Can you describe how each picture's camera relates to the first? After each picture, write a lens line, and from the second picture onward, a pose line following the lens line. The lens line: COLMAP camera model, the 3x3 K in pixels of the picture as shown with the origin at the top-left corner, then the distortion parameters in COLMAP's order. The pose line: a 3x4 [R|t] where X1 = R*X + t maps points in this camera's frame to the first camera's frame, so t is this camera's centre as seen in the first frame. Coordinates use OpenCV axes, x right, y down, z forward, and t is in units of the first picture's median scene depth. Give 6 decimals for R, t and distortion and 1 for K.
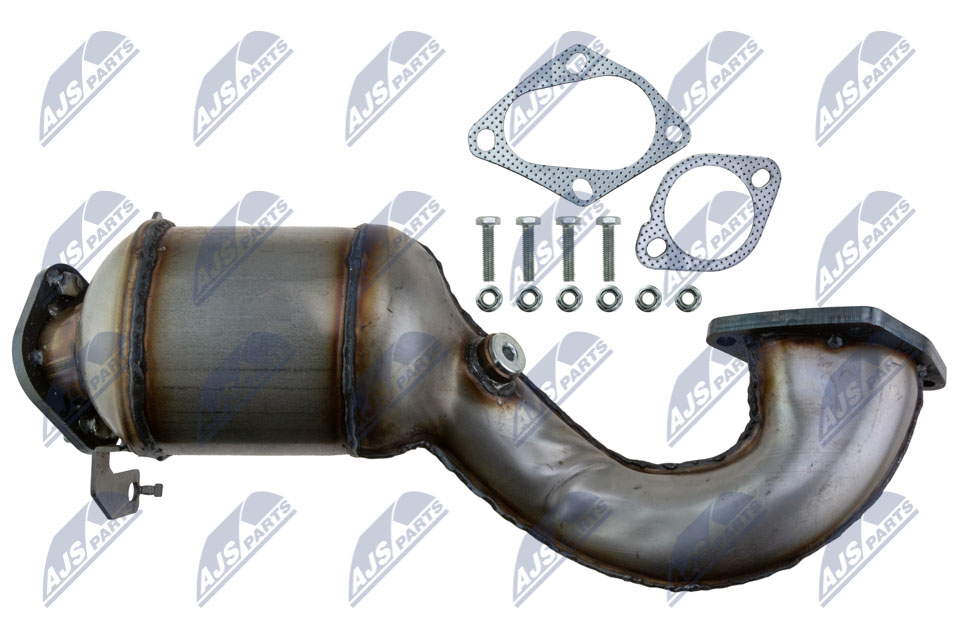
lens RADIAL K [[1163.4, 0, 480.1], [0, 1163.4, 321.9], [0, 0, 1]] dist [0.094085, 0.000000]
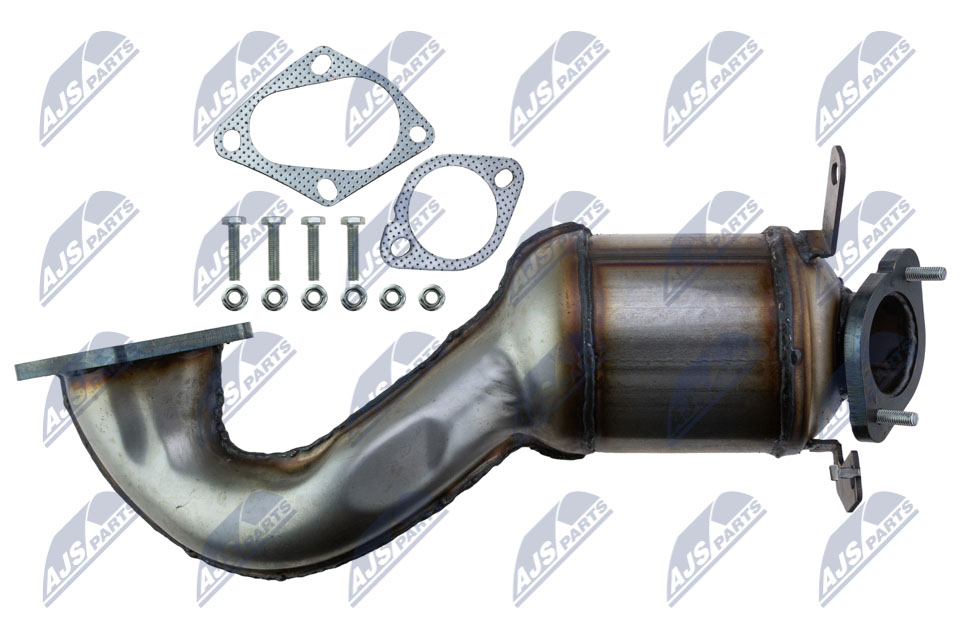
lens RADIAL K [[1163.4, 0, 480.4], [0, 1163.4, 318.7], [0, 0, 1]] dist [0.094085, 0.000000]
pose [[0.999337, -0.000517, -0.036403, 0.256789], [0.000443, 0.999998, -0.002035, 0.000315], [0.036404, 0.002018, 0.999335, -0.004773]]
